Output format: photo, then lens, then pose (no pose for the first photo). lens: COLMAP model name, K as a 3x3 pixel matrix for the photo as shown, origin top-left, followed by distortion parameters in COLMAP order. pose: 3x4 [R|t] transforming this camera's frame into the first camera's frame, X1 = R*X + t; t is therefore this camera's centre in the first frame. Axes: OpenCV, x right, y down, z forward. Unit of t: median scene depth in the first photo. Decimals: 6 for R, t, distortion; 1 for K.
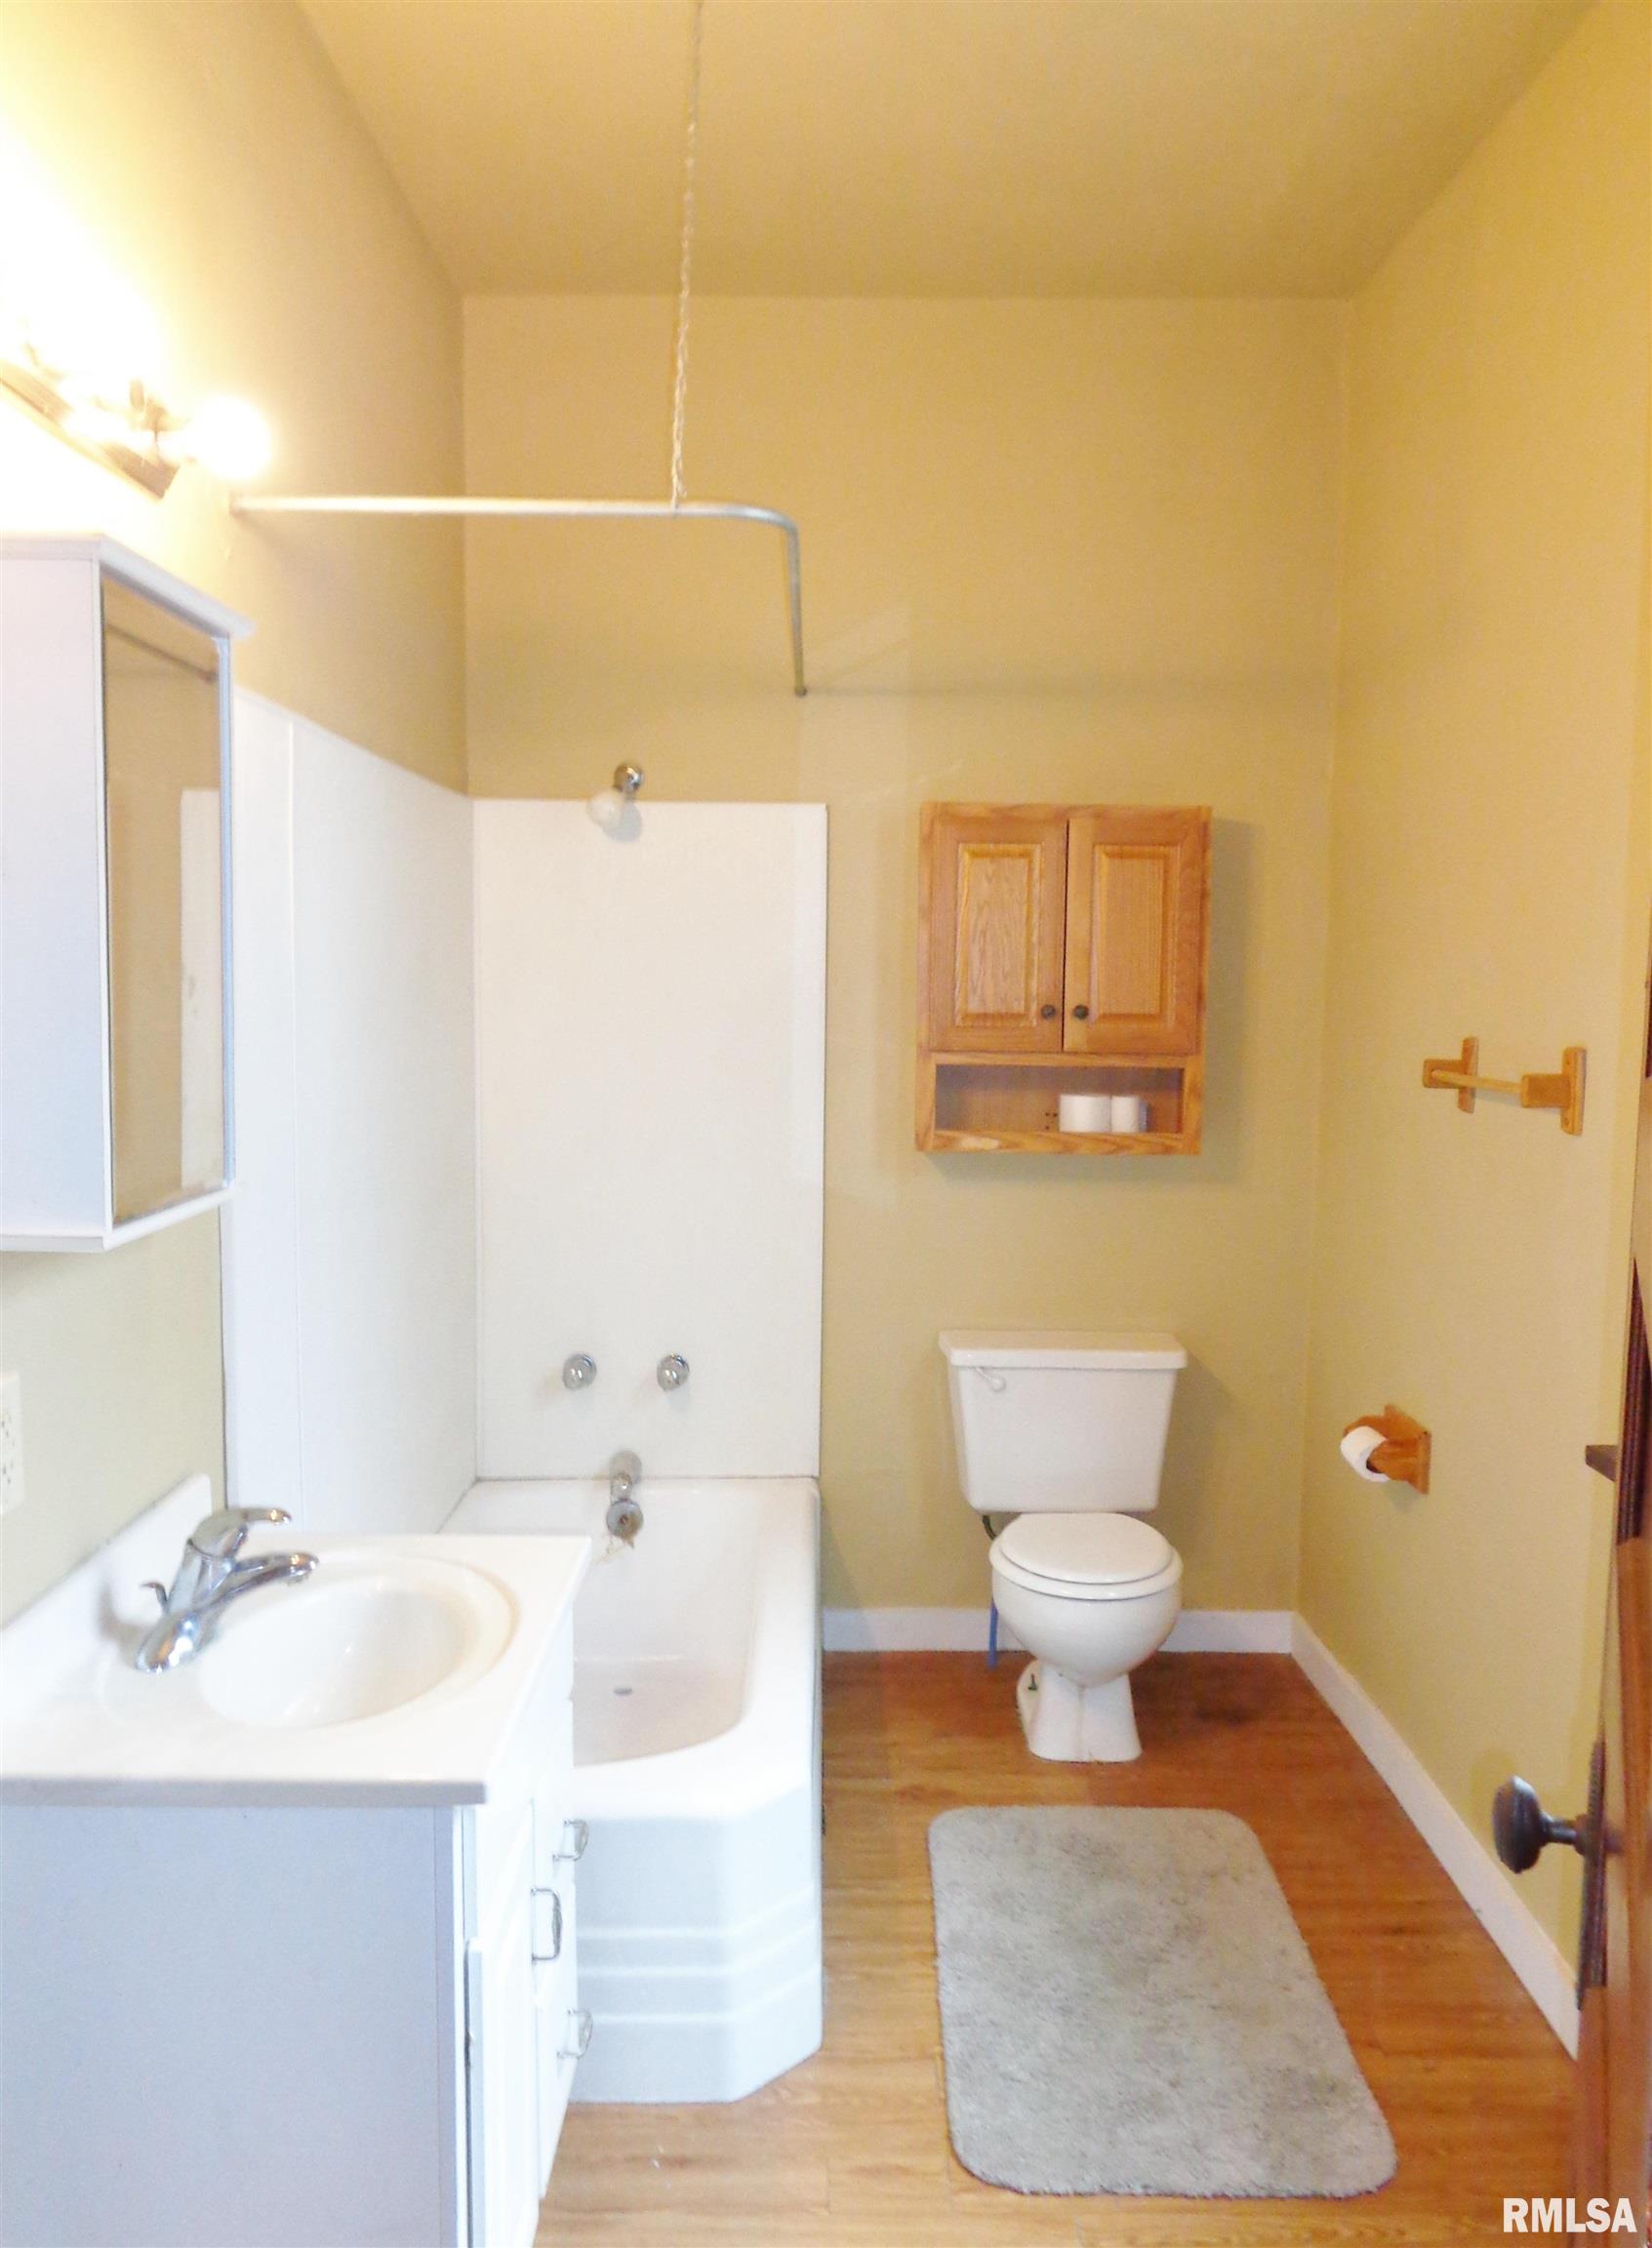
lens RADIAL K [[1735.9, 0, 827.2], [0, 1735.9, 1128.6], [0, 0, 1]] dist [0.006108, 0.004841]
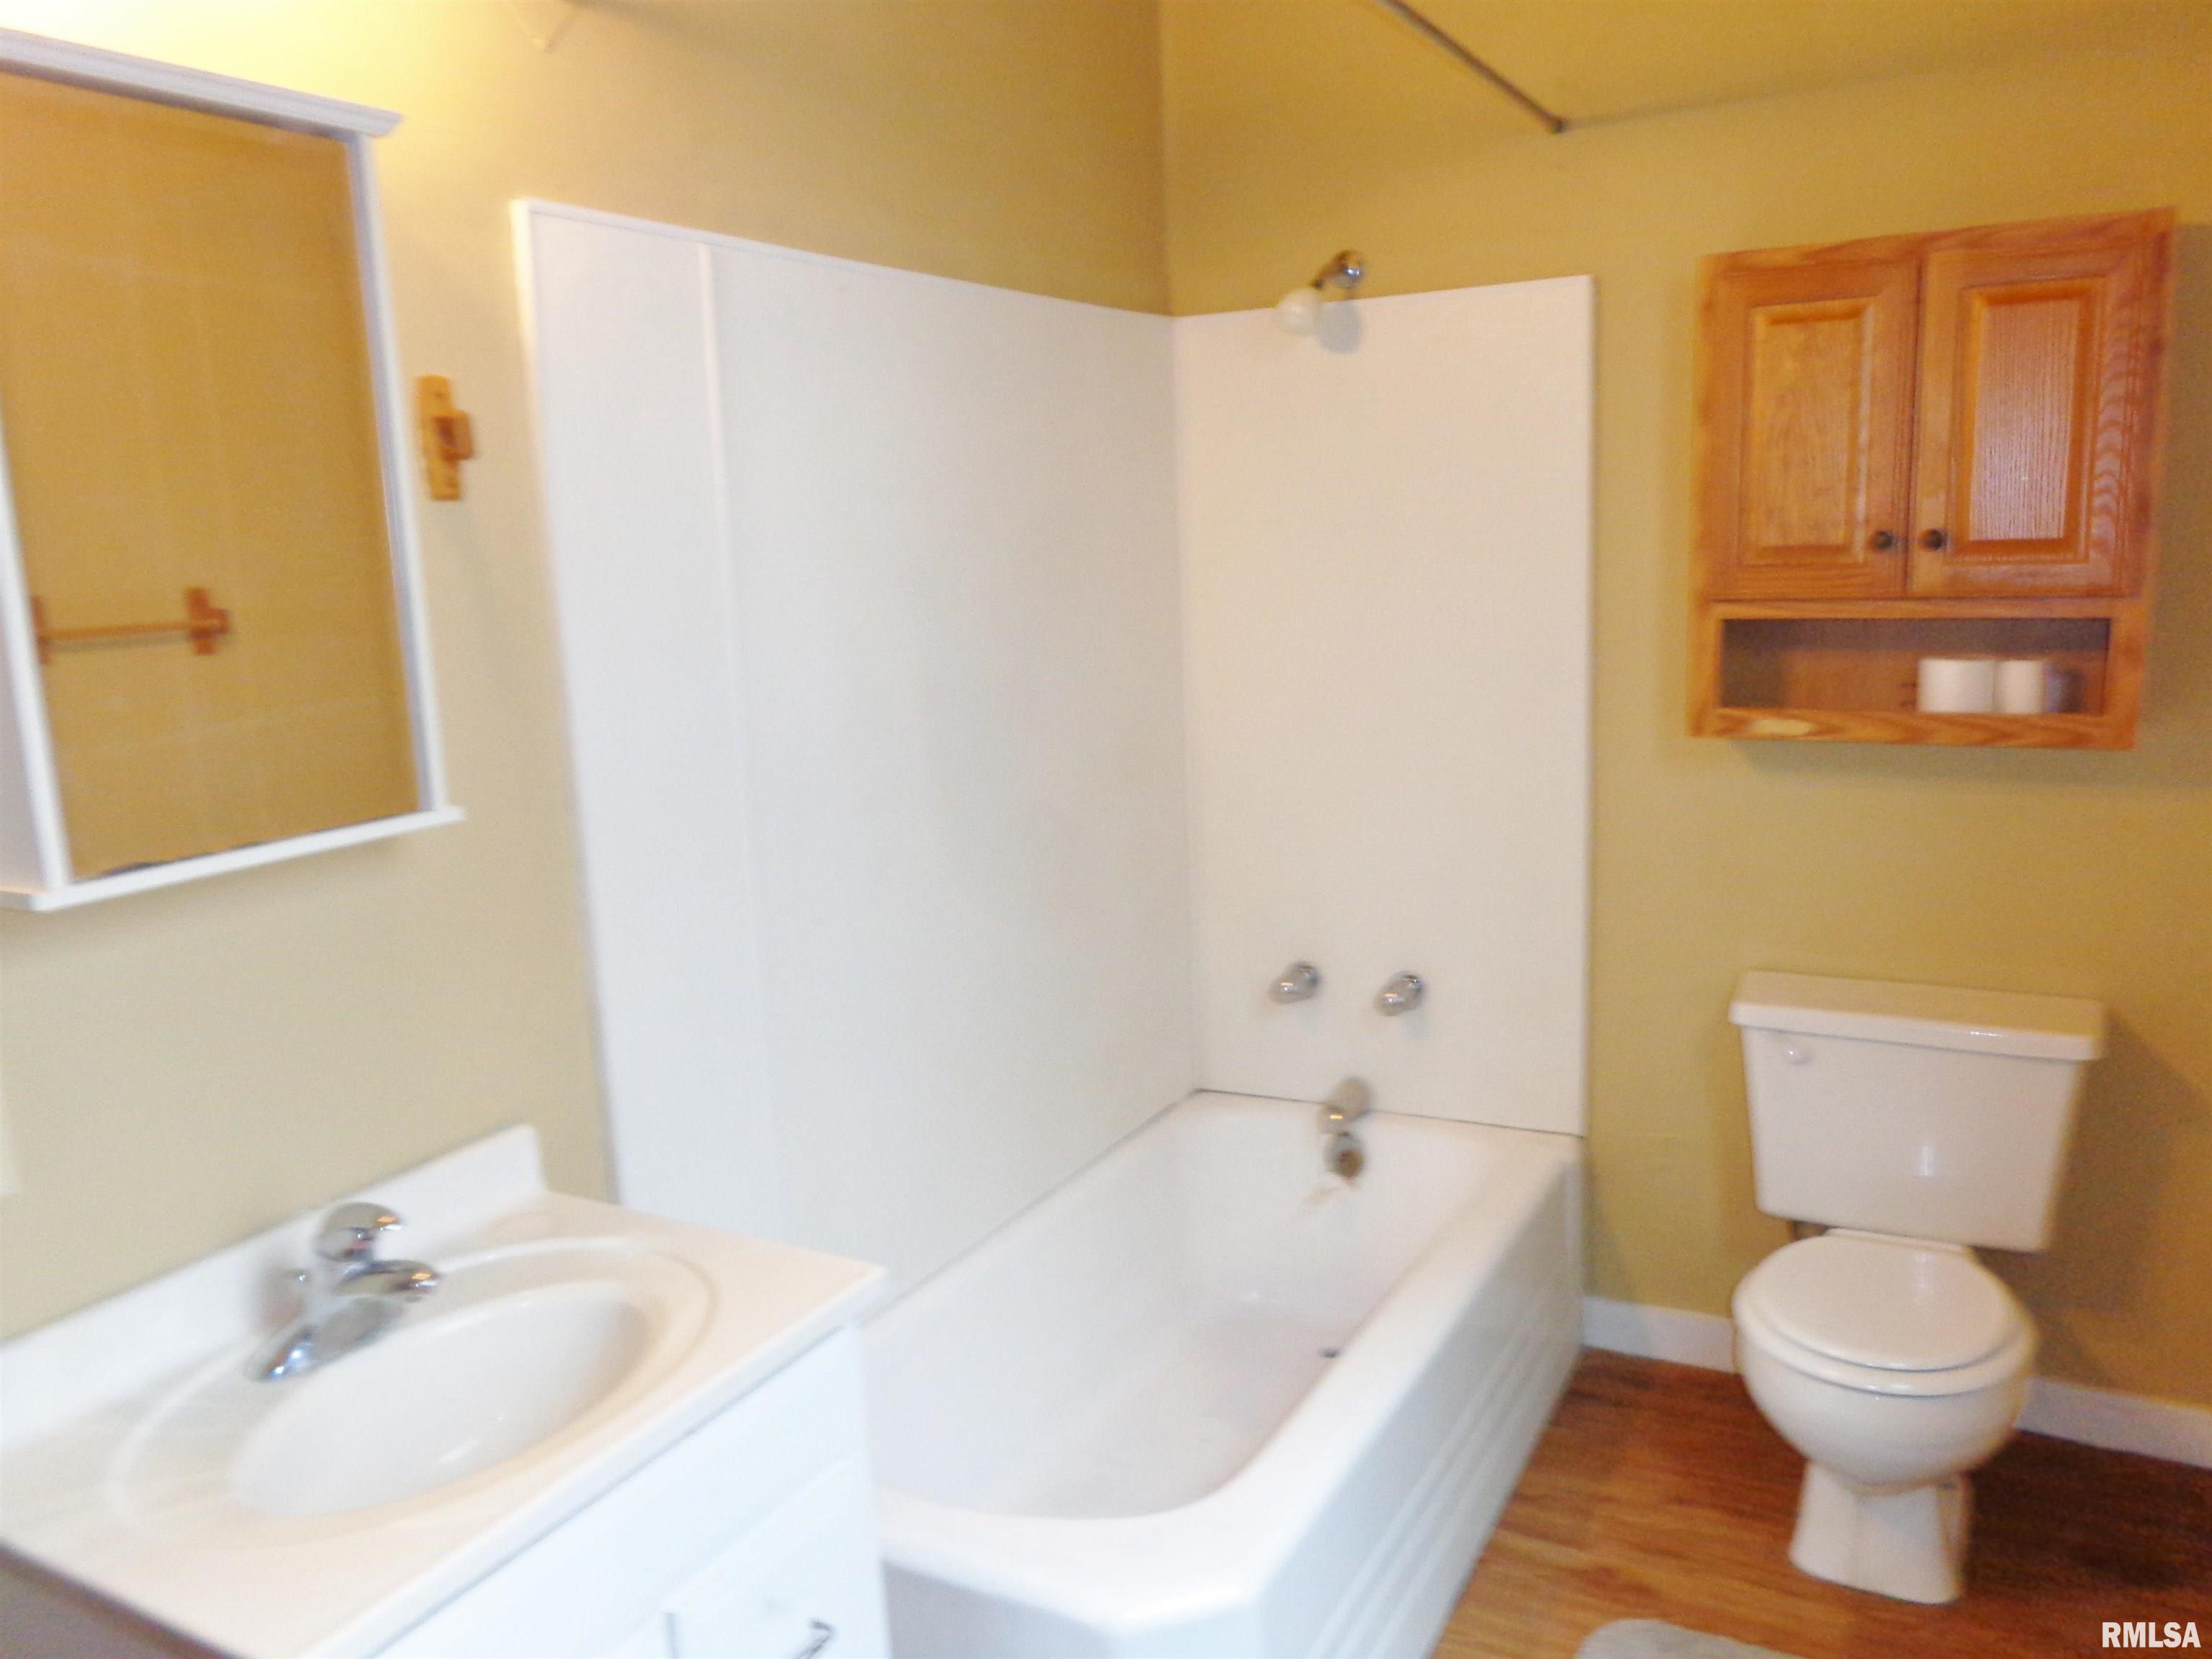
lens RADIAL K [[1665.0, 0, 1105.4], [0, 1665.0, 823.3], [0, 0, 1]] dist [-0.006769, 0.004367]
pose [[0.870182, 0.041218, -0.491004, 0.186234], [0.005973, 0.995539, 0.094157, -0.018749], [0.492695, -0.084867, 0.866054, 0.254051]]
